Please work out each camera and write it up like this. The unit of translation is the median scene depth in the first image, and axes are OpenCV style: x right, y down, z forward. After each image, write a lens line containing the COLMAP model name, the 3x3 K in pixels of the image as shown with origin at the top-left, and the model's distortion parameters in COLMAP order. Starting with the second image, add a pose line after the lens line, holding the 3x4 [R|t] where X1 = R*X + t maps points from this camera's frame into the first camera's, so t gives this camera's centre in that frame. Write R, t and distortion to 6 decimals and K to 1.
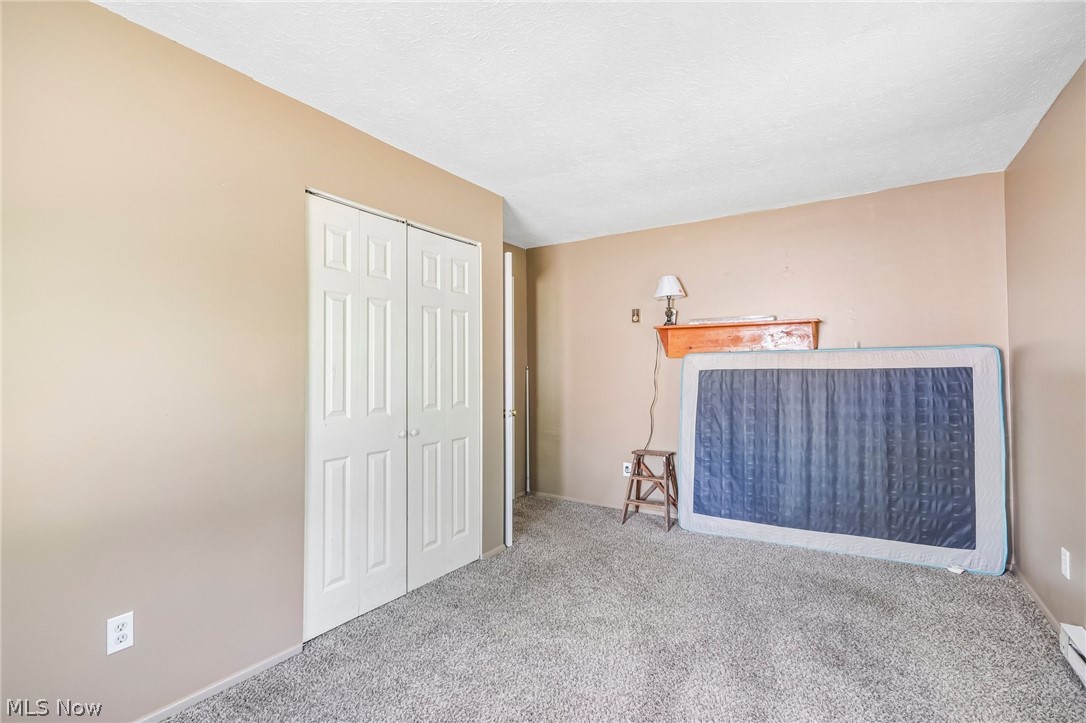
lens RADIAL K [[504.6, 0, 542.6], [0, 504.6, 361.3], [0, 0, 1]] dist [-0.000047, 0.000650]
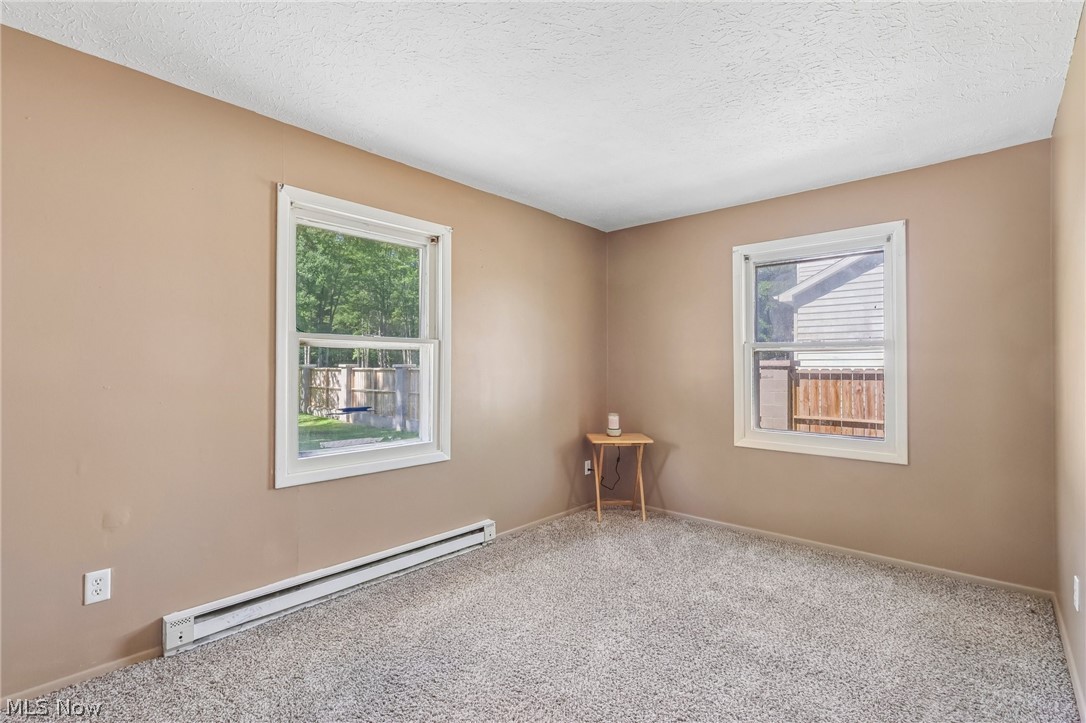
lens RADIAL K [[504.6, 0, 535.8], [0, 504.6, 364.1], [0, 0, 1]] dist [-0.000047, 0.000650]
pose [[-0.988423, 0.001220, 0.151718, 0.105727], [-0.002569, 0.999690, -0.024773, 0.023579], [-0.151701, -0.024876, -0.988113, 1.215466]]
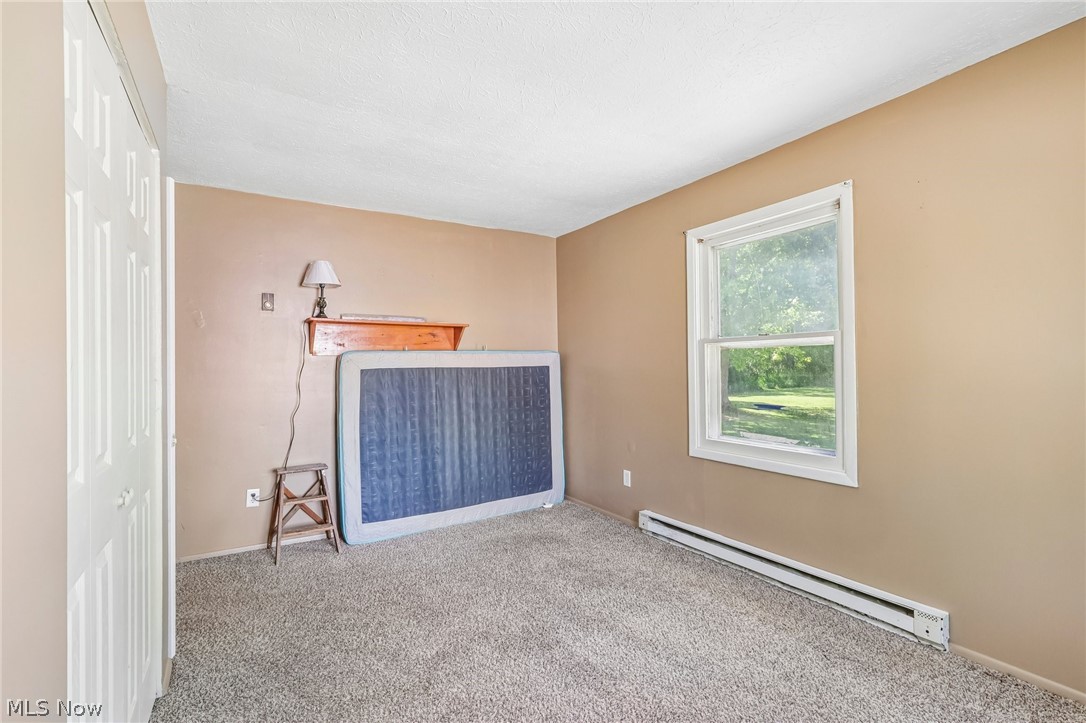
lens RADIAL K [[504.6, 0, 533.7], [0, 504.6, 362.2], [0, 0, 1]] dist [-0.000047, 0.000650]
pose [[0.442715, 0.010126, 0.896605, -0.455929], [-0.006969, 0.999945, -0.007852, 0.011502], [-0.896635, -0.002772, 0.442761, 0.360871]]
